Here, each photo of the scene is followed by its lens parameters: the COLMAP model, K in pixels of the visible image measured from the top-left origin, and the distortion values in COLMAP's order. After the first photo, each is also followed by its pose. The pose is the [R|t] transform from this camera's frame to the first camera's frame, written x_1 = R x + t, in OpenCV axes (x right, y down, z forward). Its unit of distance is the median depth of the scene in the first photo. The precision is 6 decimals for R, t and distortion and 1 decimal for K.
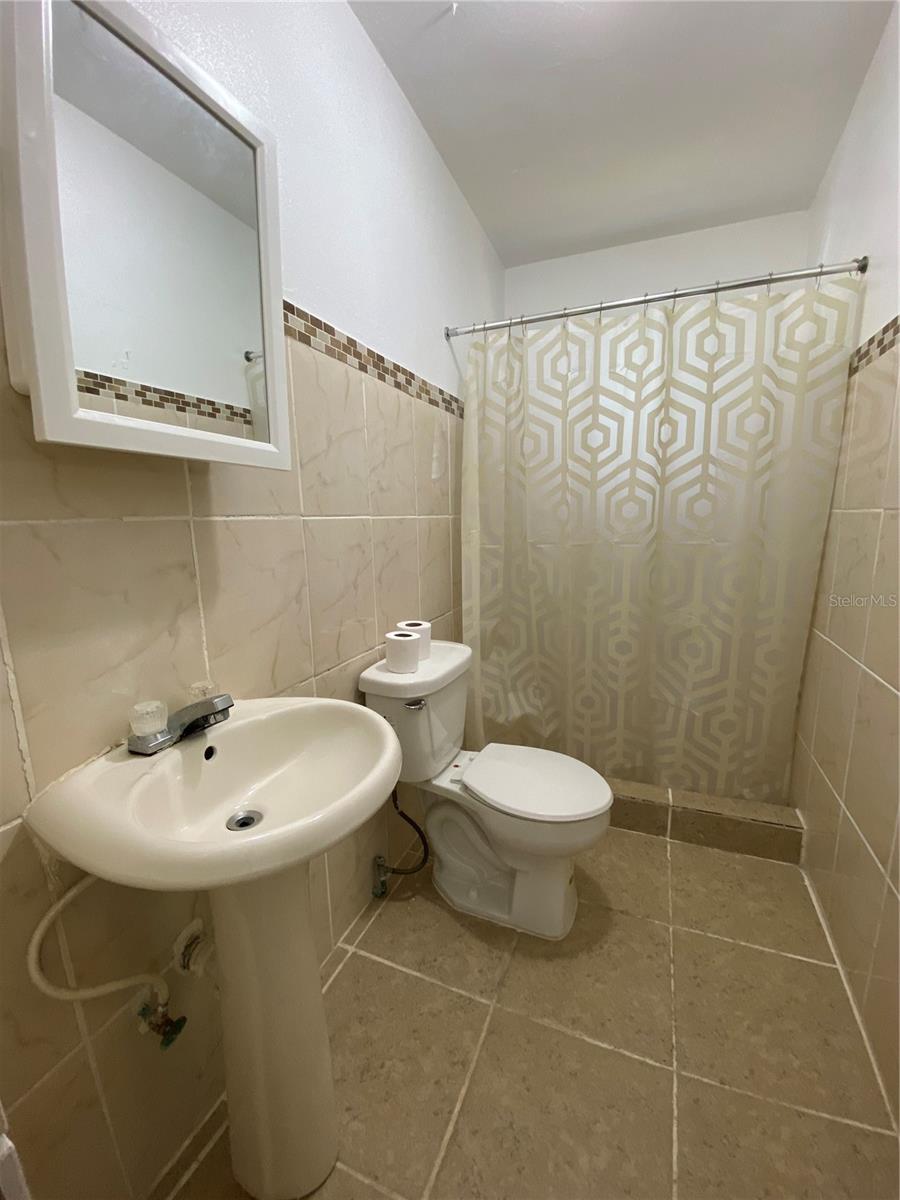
lens RADIAL K [[492.4, 0, 453.1], [0, 492.4, 601.1], [0, 0, 1]] dist [-0.001466, -0.000069]
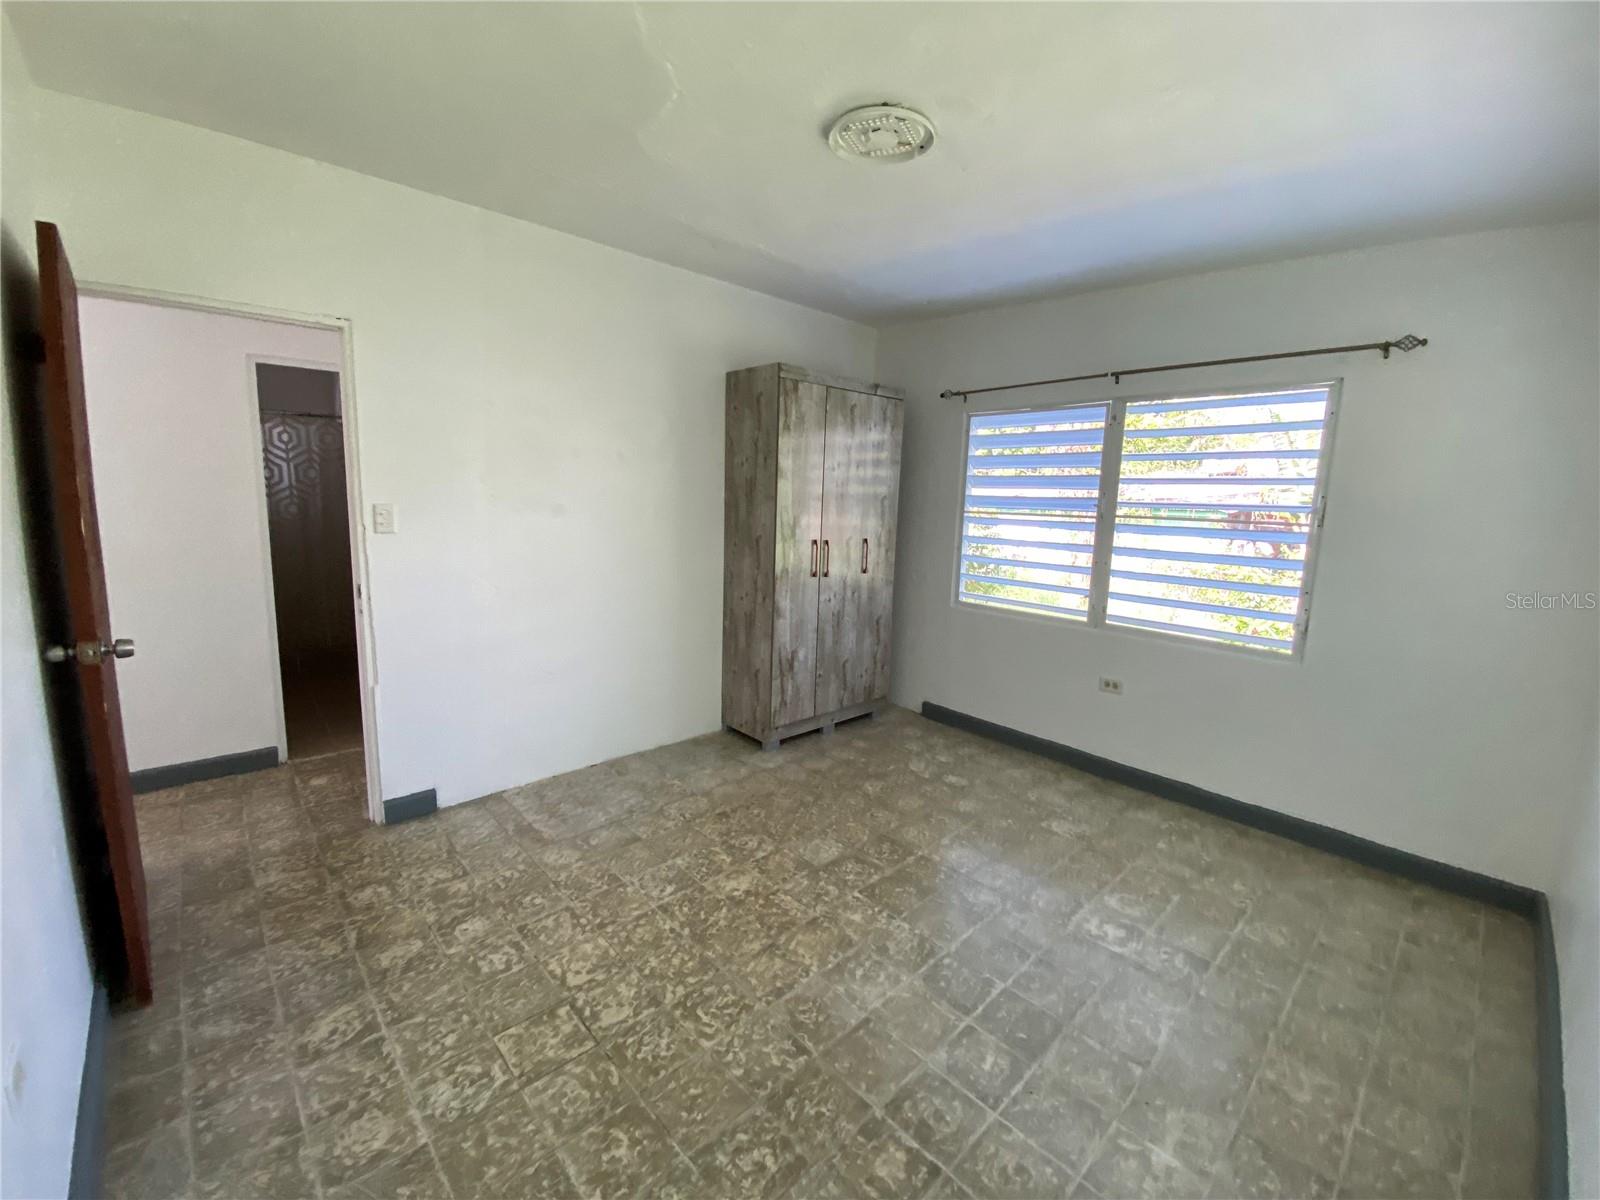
lens RADIAL K [[656.5, 0, 798.9], [0, 656.5, 595.7], [0, 0, 1]] dist [-0.001466, -0.000069]
pose [[0.416467, -0.099420, 0.903698, -1.297756], [0.116532, 0.991641, 0.055391, 0.314100], [-0.901651, 0.082241, 0.424572, -2.363970]]
